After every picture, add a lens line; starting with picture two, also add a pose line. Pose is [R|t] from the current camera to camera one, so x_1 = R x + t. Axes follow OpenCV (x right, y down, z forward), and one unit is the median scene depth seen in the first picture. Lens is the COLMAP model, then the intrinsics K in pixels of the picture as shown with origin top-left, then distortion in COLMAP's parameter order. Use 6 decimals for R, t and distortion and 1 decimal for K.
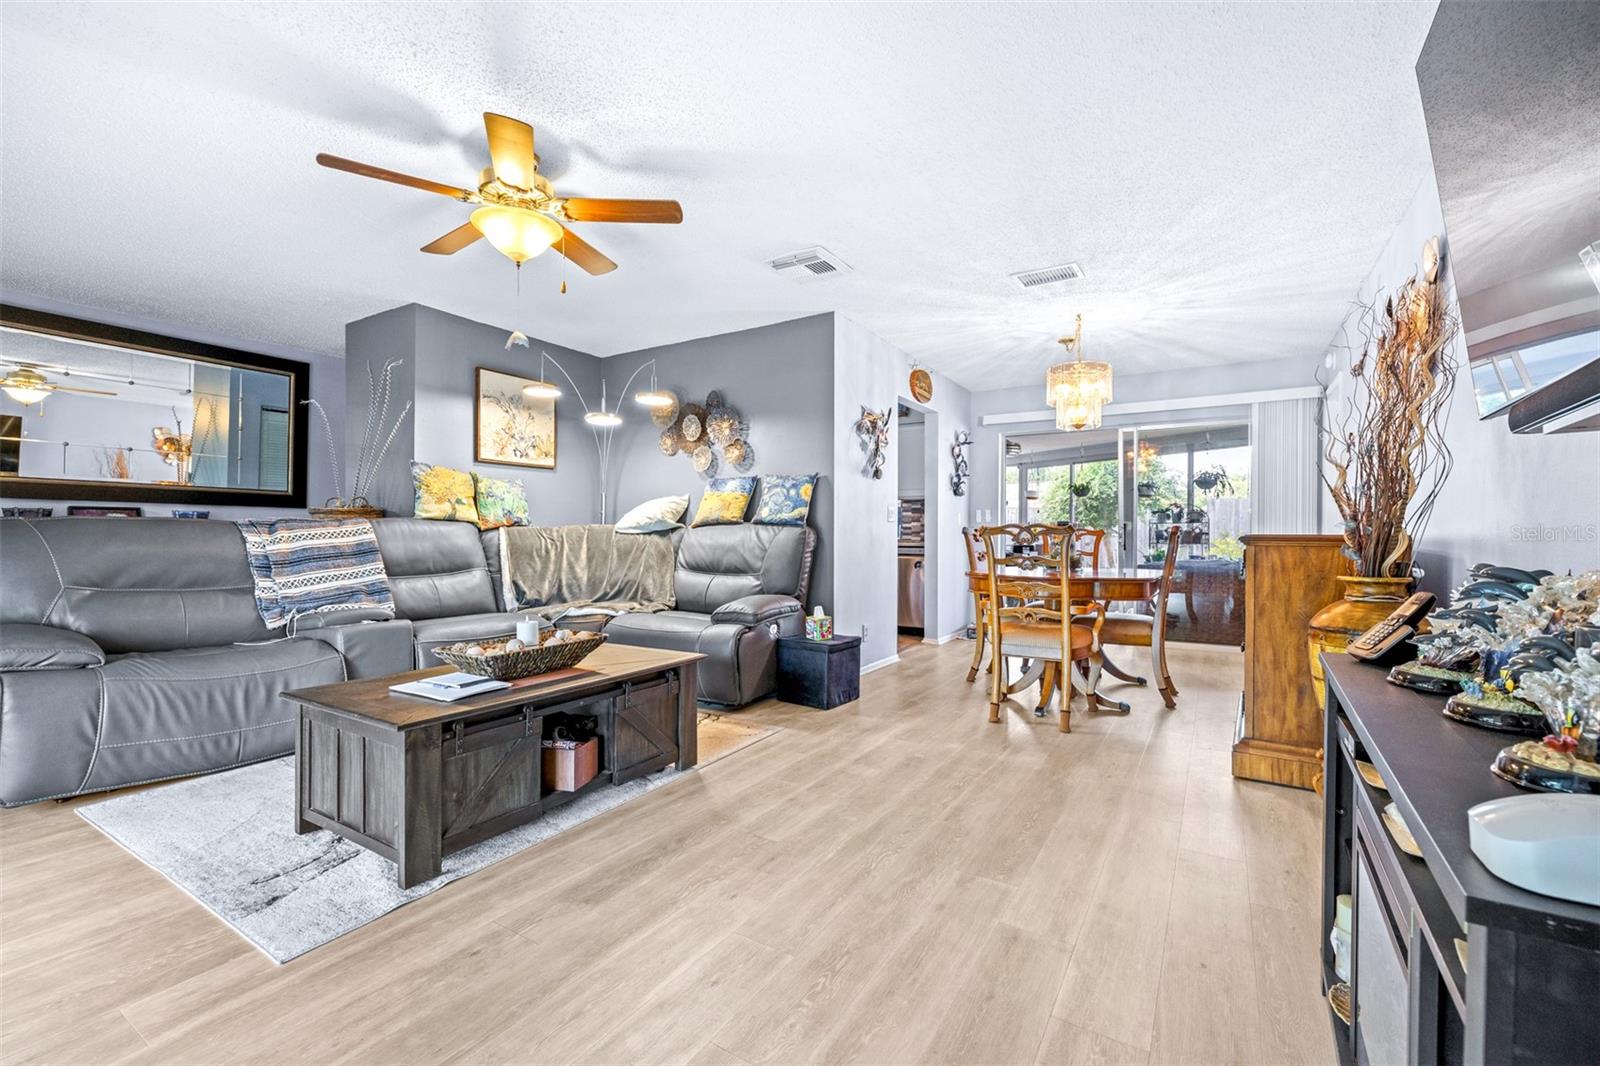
lens RADIAL K [[686.7, 0, 801.8], [0, 686.7, 536.4], [0, 0, 1]] dist [0.005932, -0.000437]
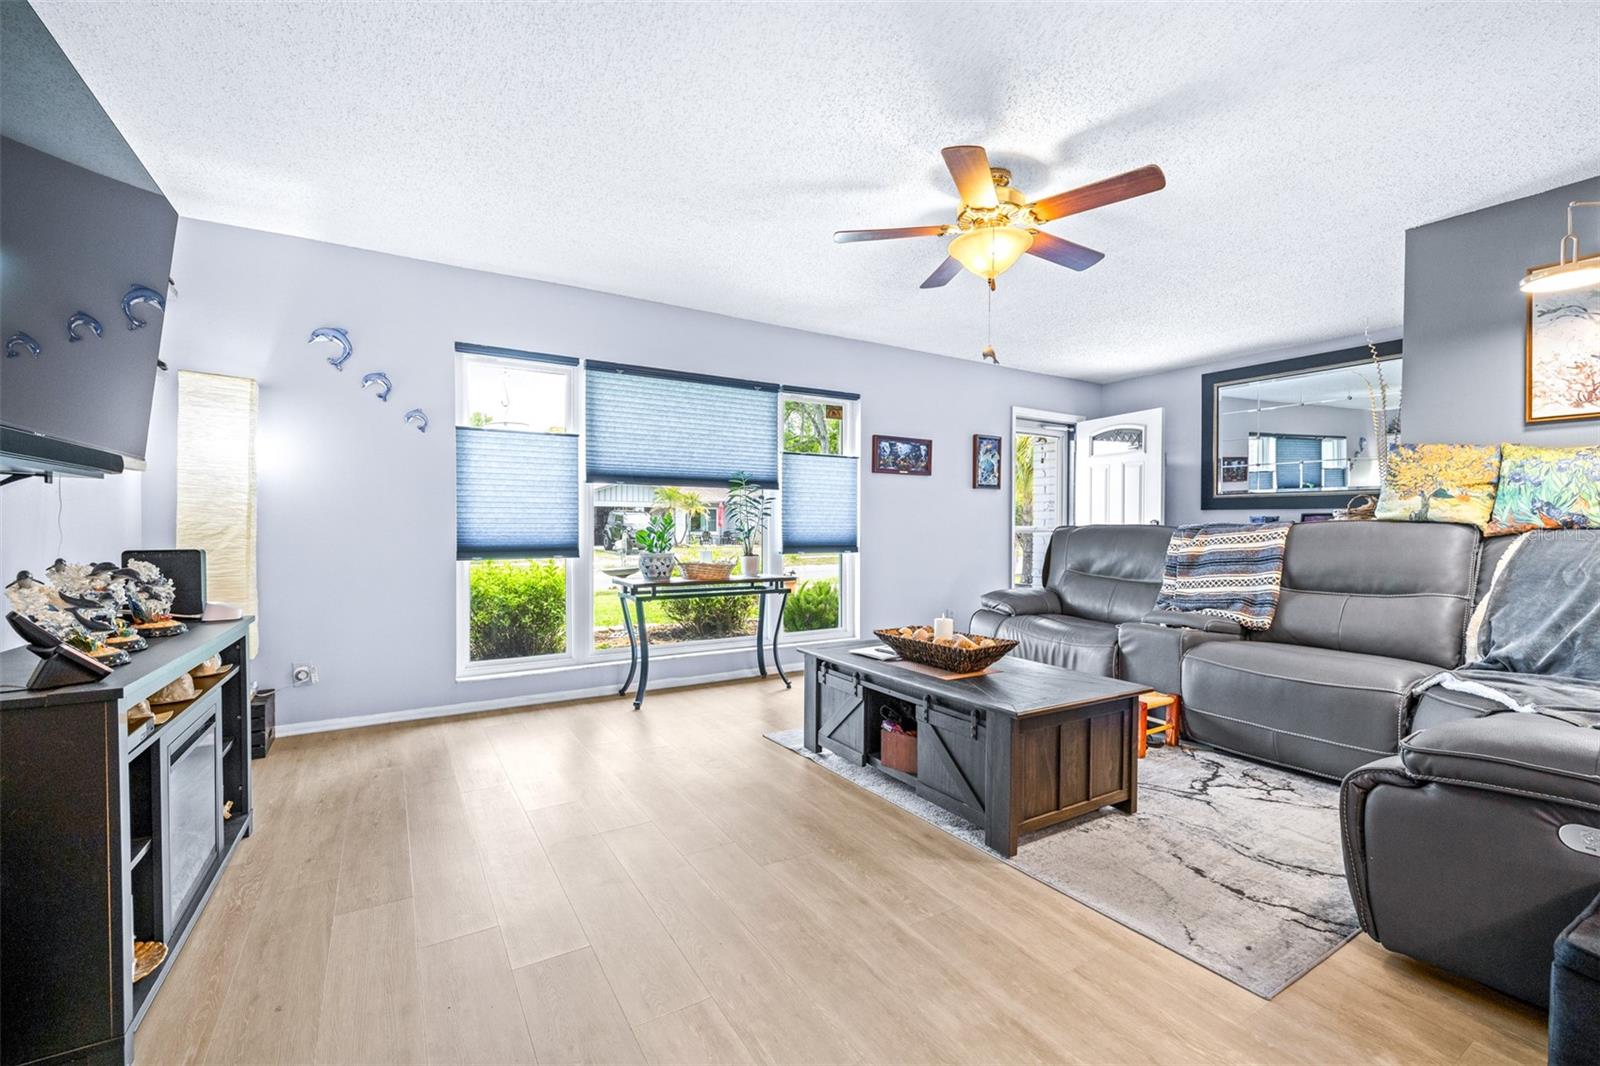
lens RADIAL K [[686.7, 0, 808.3], [0, 686.7, 533.5], [0, 0, 1]] dist [0.005932, -0.000437]
pose [[-0.453238, 0.003175, -0.891384, 0.482470], [-0.009558, 0.999919, 0.008422, -0.013970], [0.891338, 0.012337, -0.453171, 0.918577]]
